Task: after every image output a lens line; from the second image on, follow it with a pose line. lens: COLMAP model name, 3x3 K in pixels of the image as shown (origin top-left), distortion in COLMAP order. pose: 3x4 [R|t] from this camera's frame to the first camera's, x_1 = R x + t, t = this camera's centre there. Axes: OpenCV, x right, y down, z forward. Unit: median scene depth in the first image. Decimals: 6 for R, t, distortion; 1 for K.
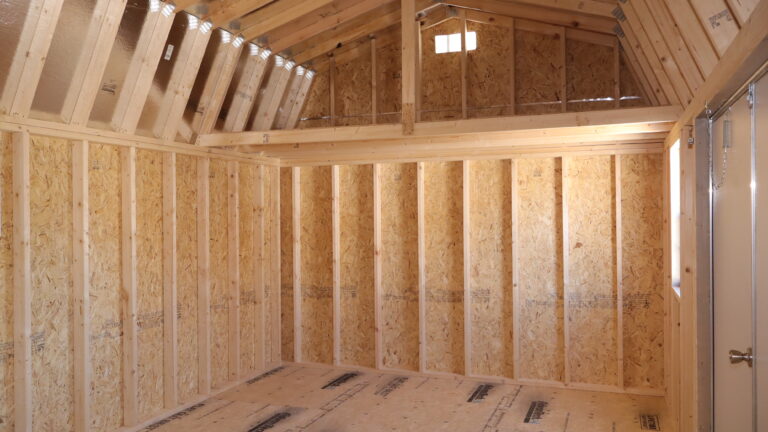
lens RADIAL K [[635.8, 0, 384.0], [0, 635.8, 216.0], [0, 0, 1]] dist [-0.016153, 0.004908]
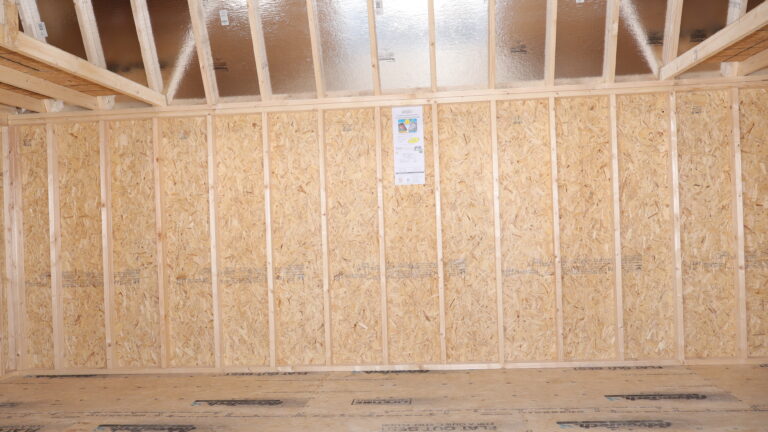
lens RADIAL K [[635.8, 0, 384.0], [0, 635.8, 216.0], [0, 0, 1]] dist [-0.016153, 0.004908]
pose [[0.254929, 0.004515, -0.966949, 0.436837], [0.033890, 0.999333, 0.013601, 0.050595], [0.966366, -0.036237, 0.254606, 0.358936]]
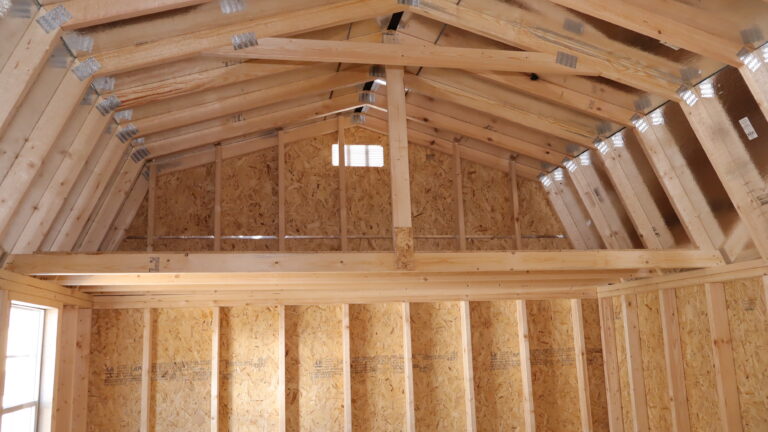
lens RADIAL K [[635.8, 0, 384.0], [0, 635.8, 216.0], [0, 0, 1]] dist [-0.016153, 0.004908]
pose [[-0.854865, -0.068218, -0.514346, 0.106123], [0.038059, 0.980404, -0.193287, -0.042435], [0.517453, -0.184810, -0.835517, 0.665532]]
